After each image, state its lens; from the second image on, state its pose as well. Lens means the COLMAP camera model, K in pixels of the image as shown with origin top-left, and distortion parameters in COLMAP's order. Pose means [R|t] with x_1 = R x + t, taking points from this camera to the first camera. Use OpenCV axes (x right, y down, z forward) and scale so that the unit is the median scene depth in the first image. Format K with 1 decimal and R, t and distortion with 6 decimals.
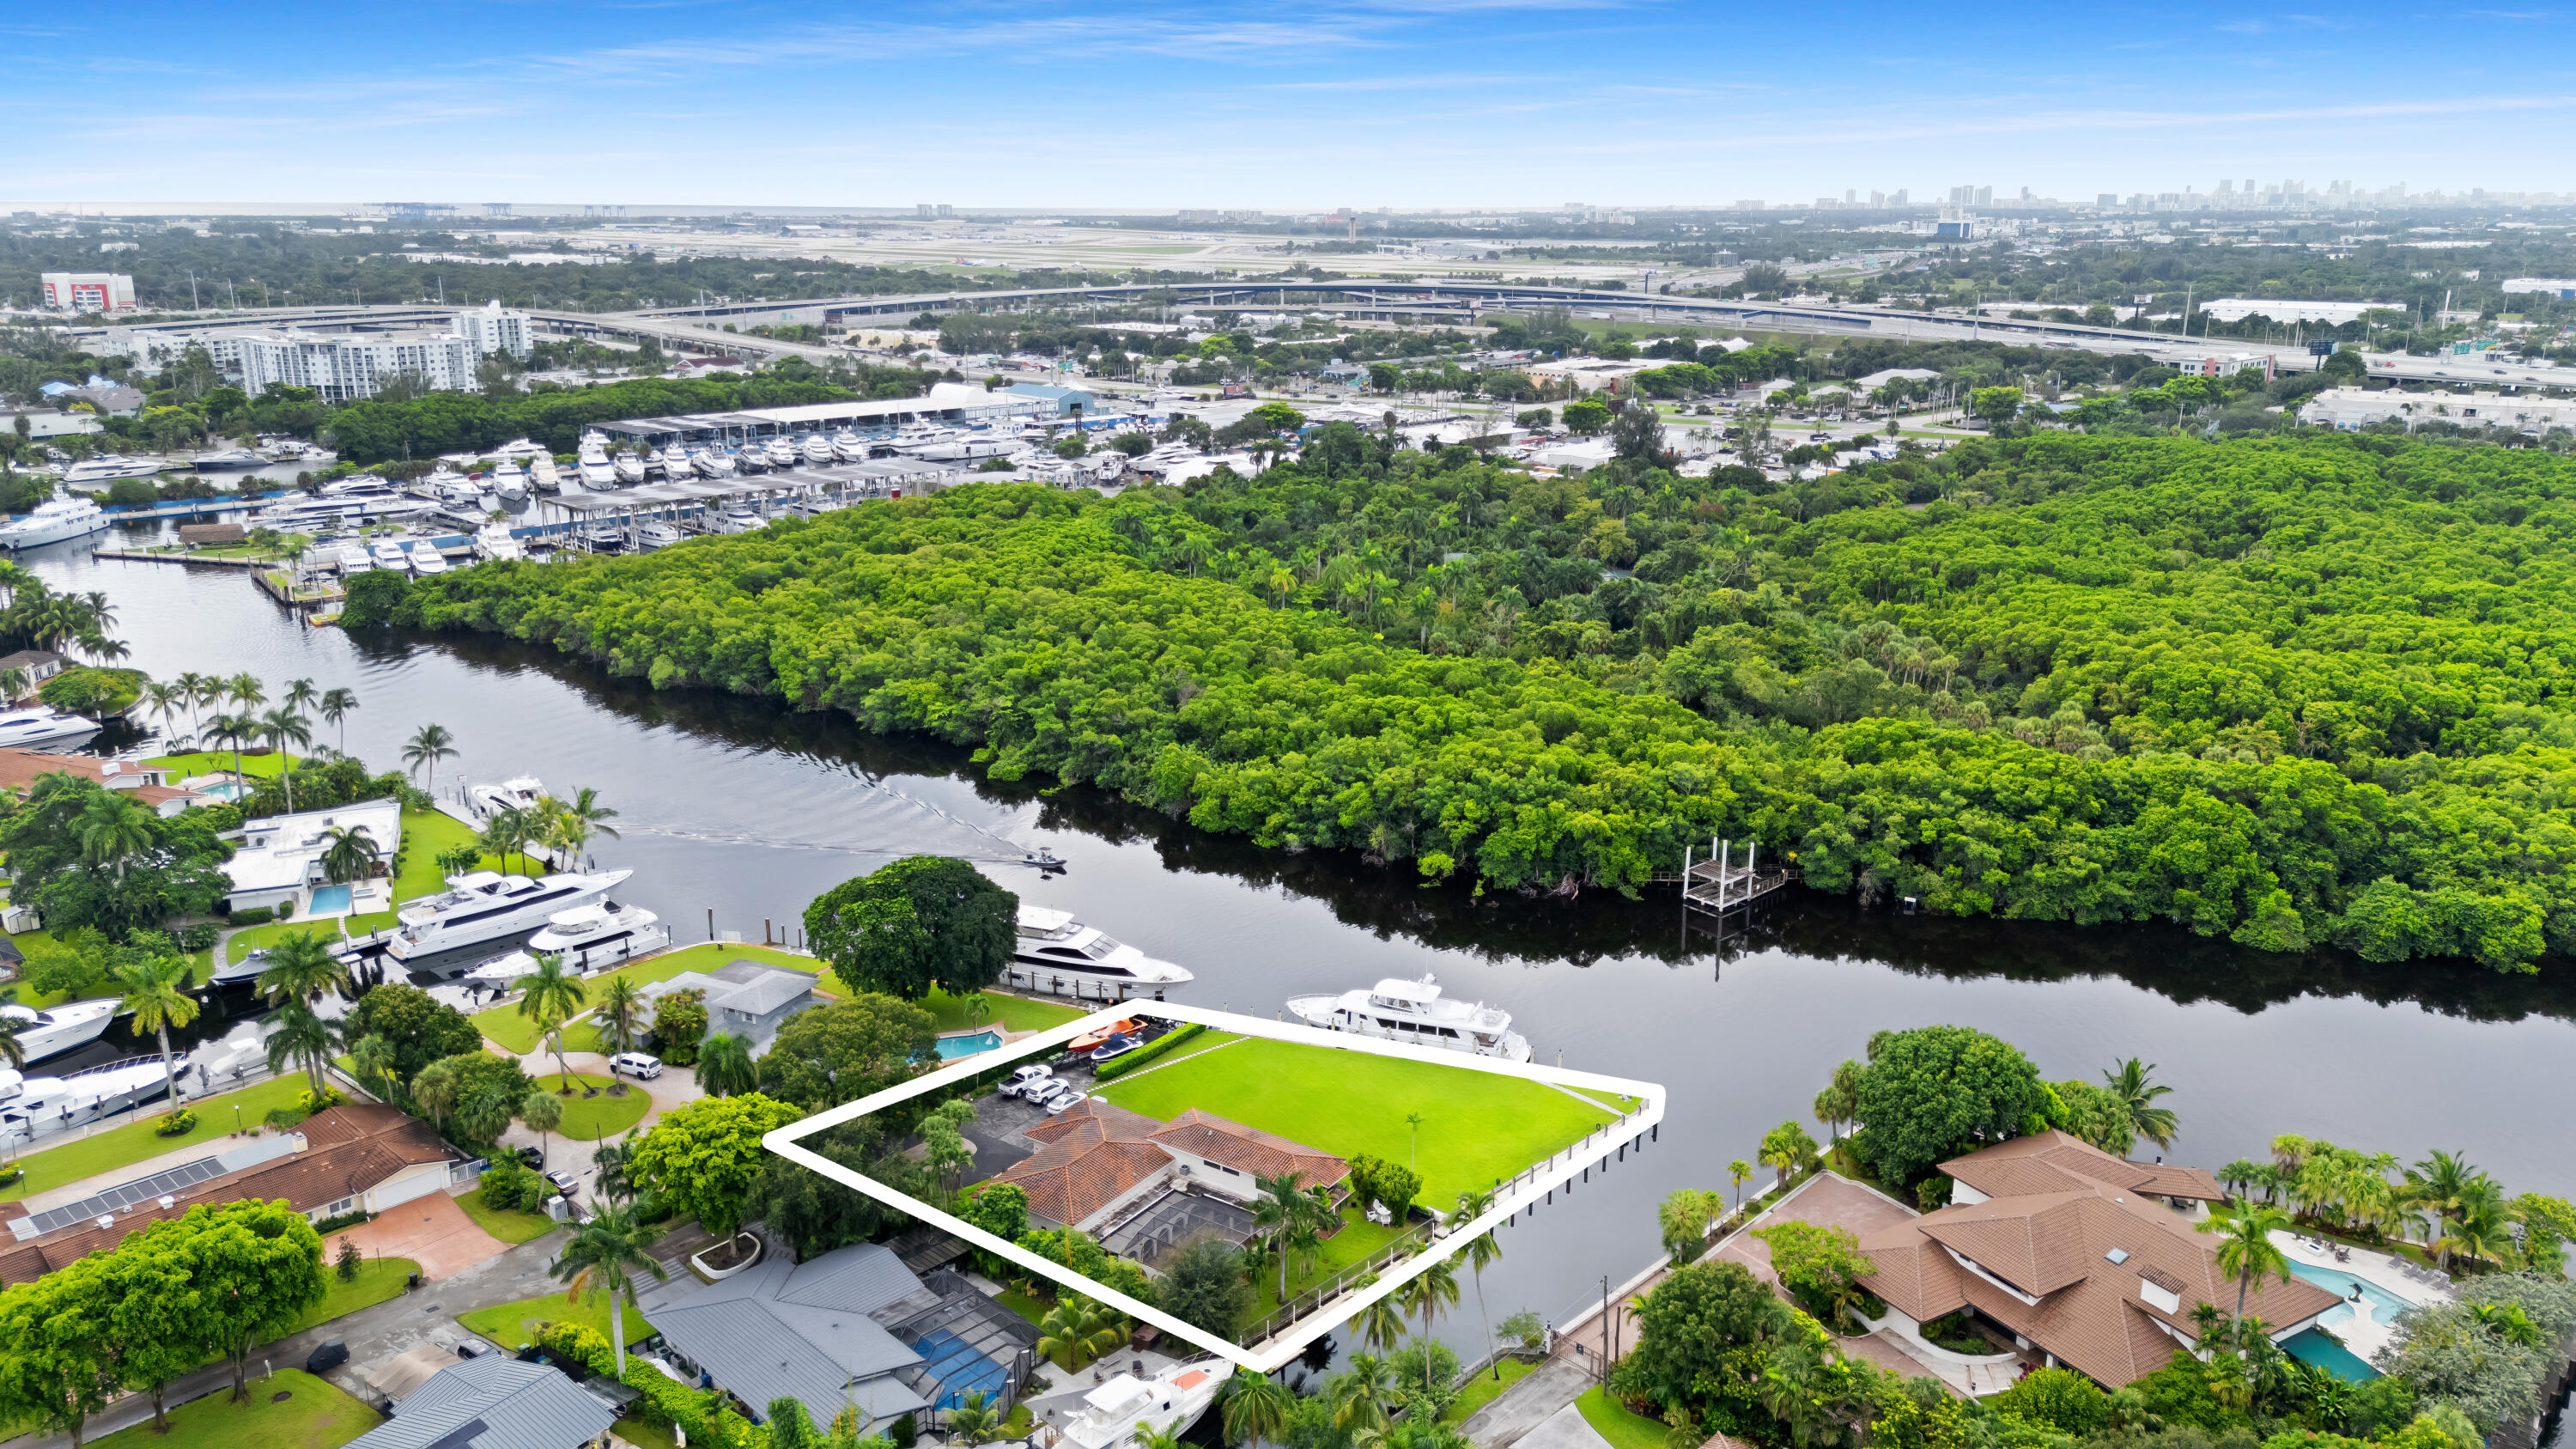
lens RADIAL K [[1861.9, 0, 1278.0], [0, 1861.9, 669.5], [0, 0, 1]] dist [0.069992, -0.080564]
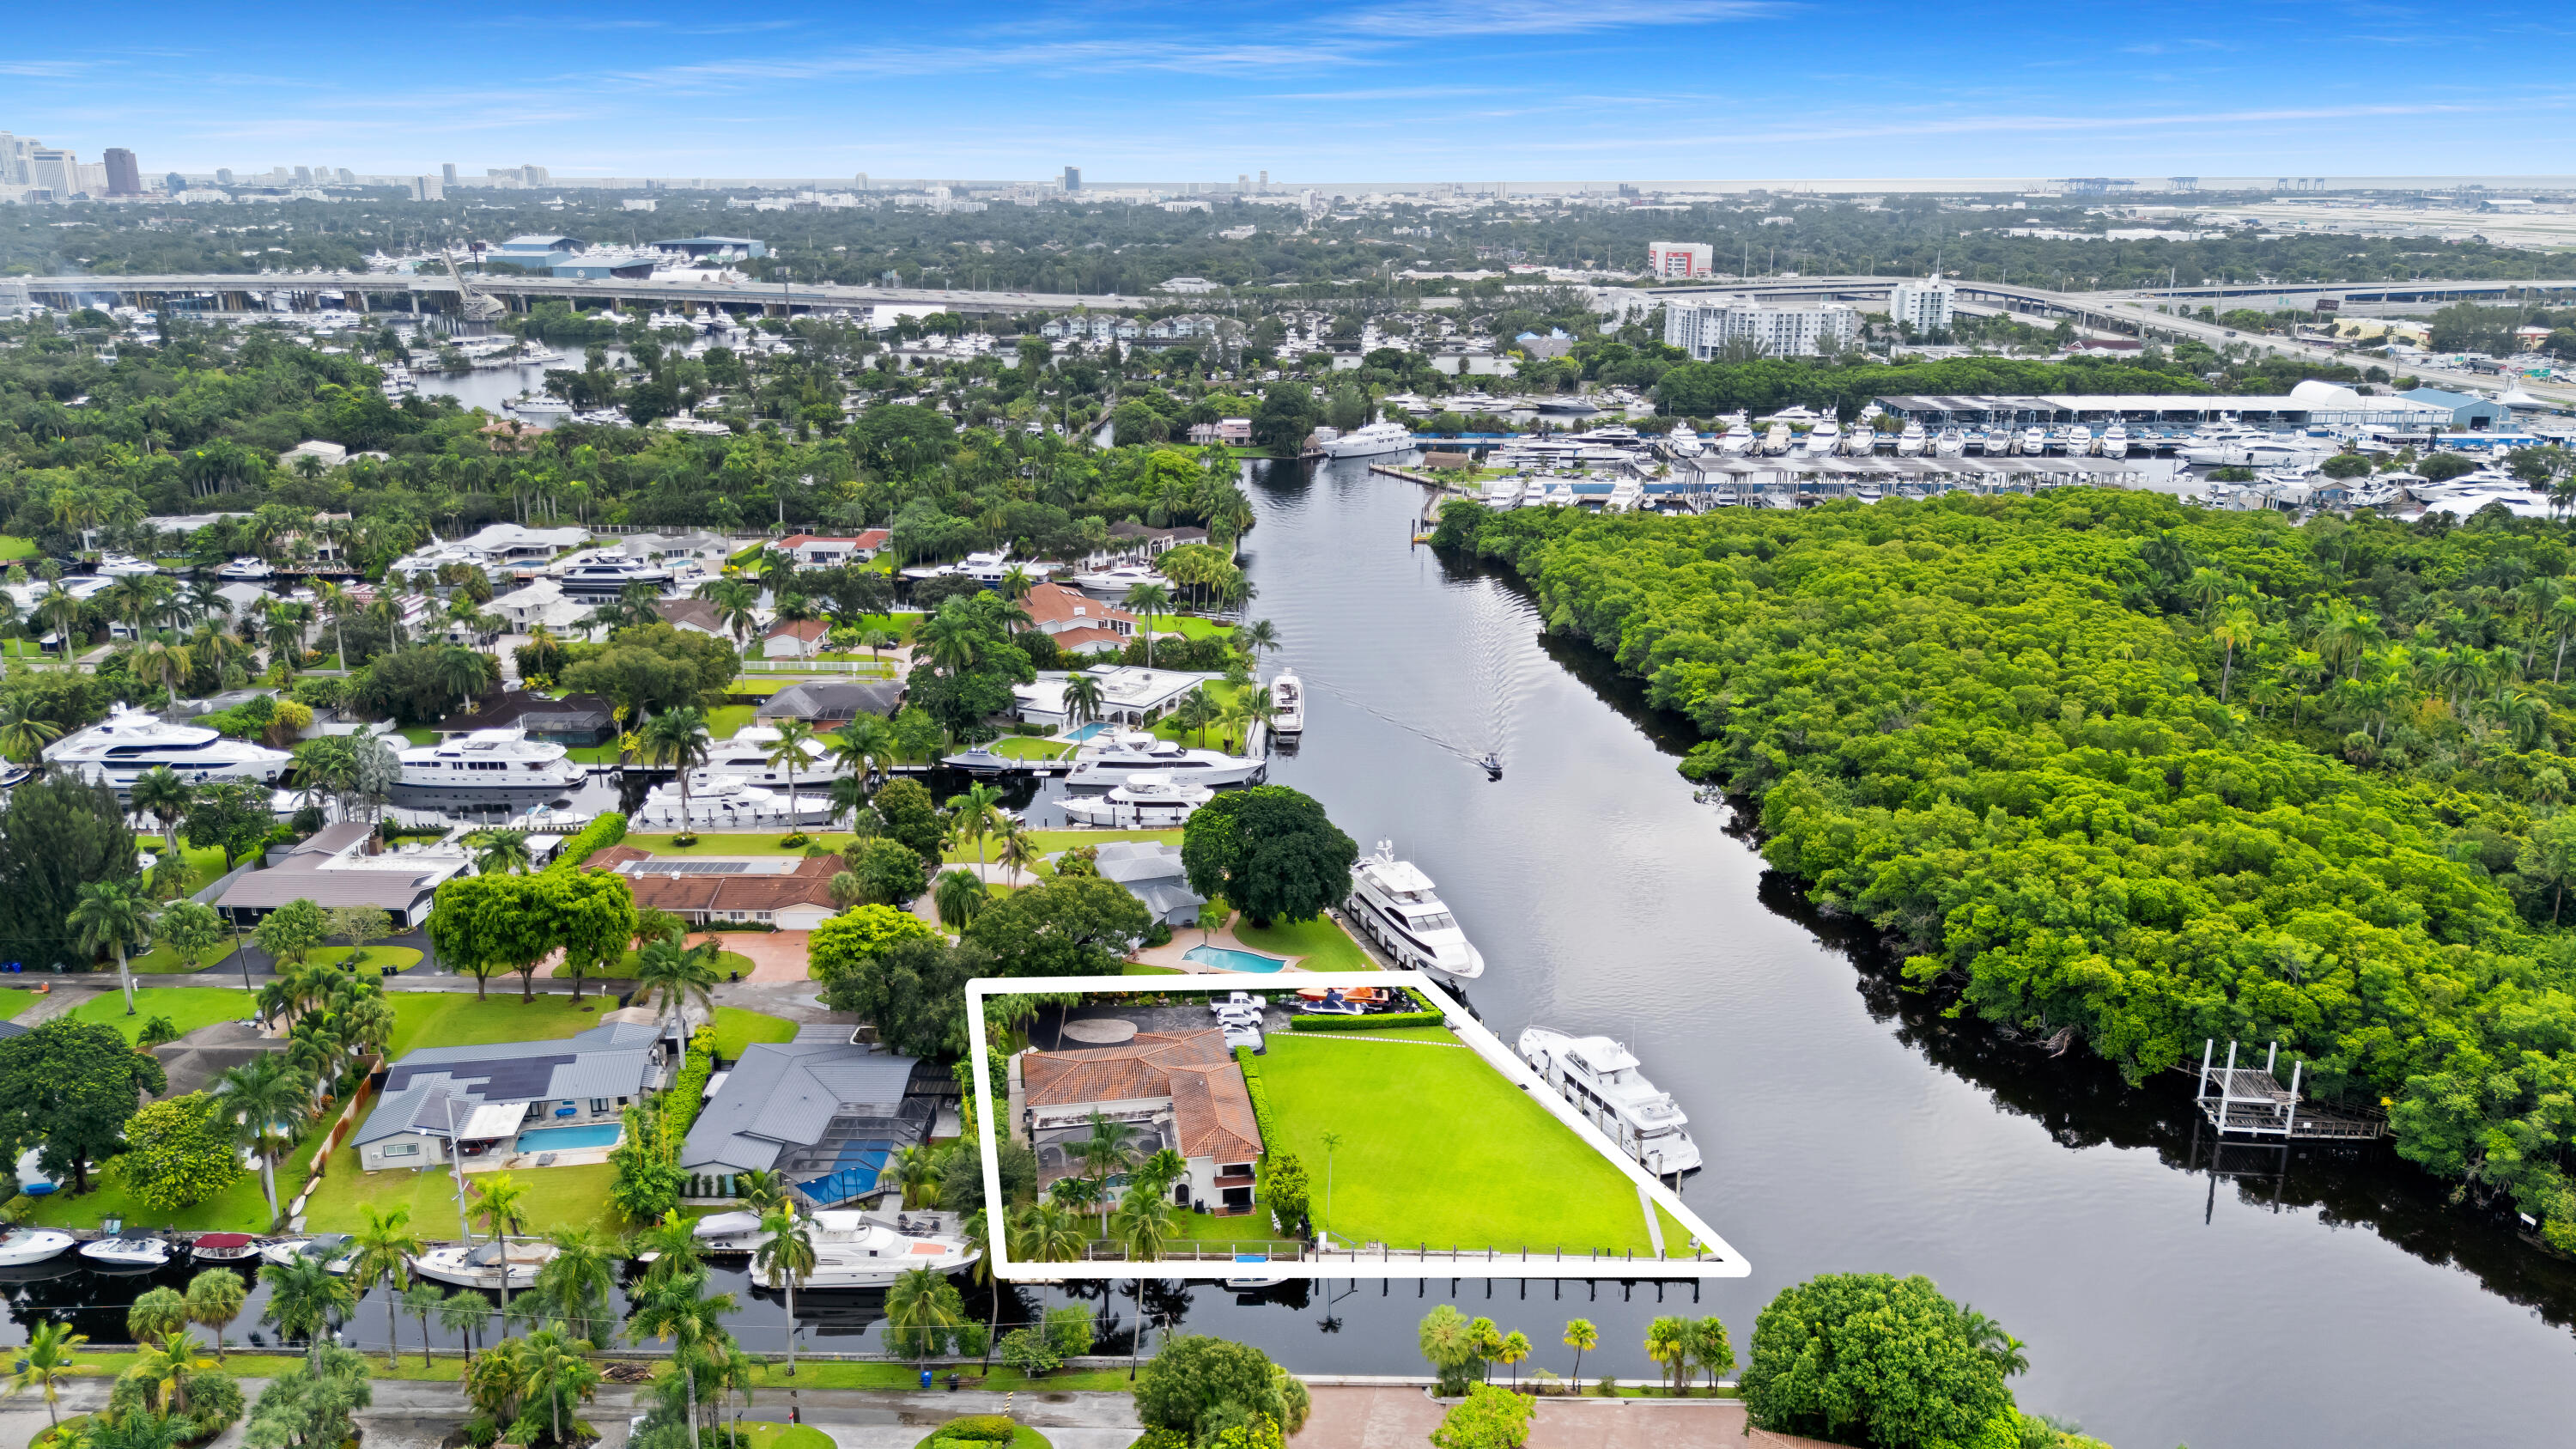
lens RADIAL K [[1861.9, 0, 1278.0], [0, 1861.9, 669.5], [0, 0, 1]] dist [0.069992, -0.080564]
pose [[0.684188, 0.182312, -0.706151, 0.390415], [-0.173448, 0.981146, 0.085257, -0.040884], [0.708380, 0.064149, 0.702910, 0.167469]]
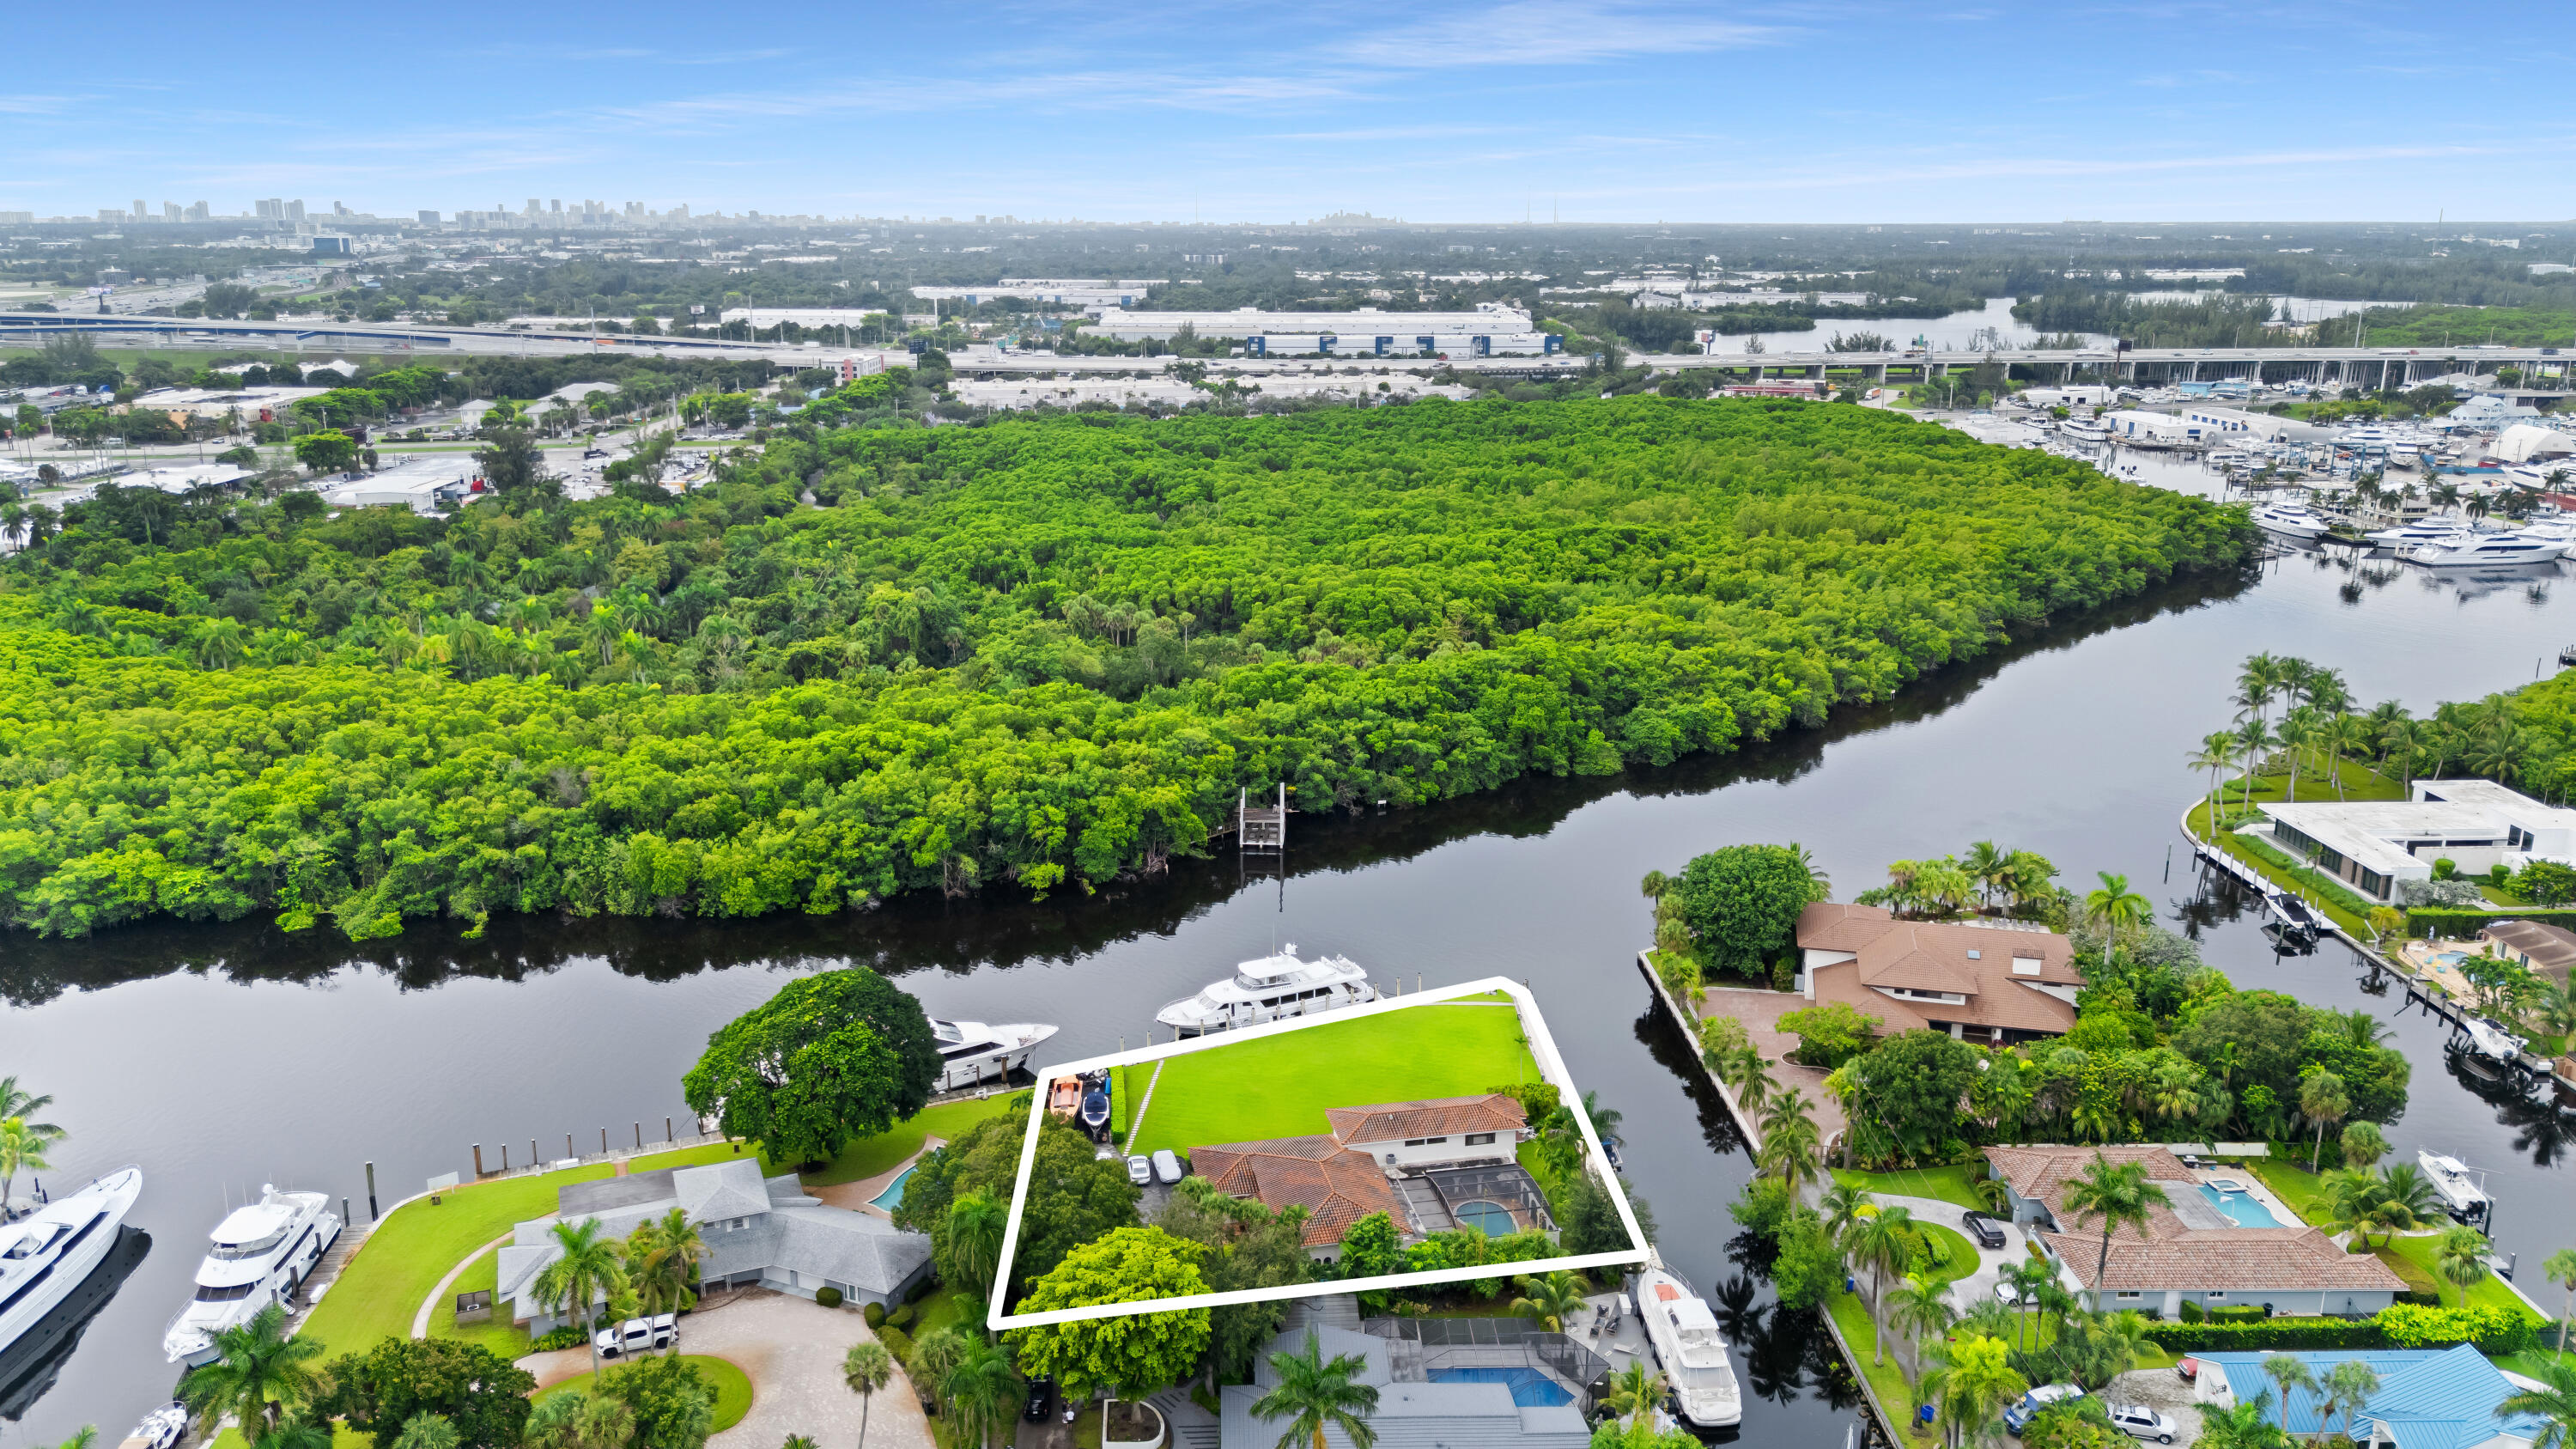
lens RADIAL K [[1861.9, 0, 1278.0], [0, 1861.9, 669.5], [0, 0, 1]] dist [0.069992, -0.080564]
pose [[0.686385, -0.164401, 0.708413, -0.434655], [0.170097, 0.983385, 0.063405, -0.037051], [-0.707067, 0.076979, 0.702945, 0.181479]]
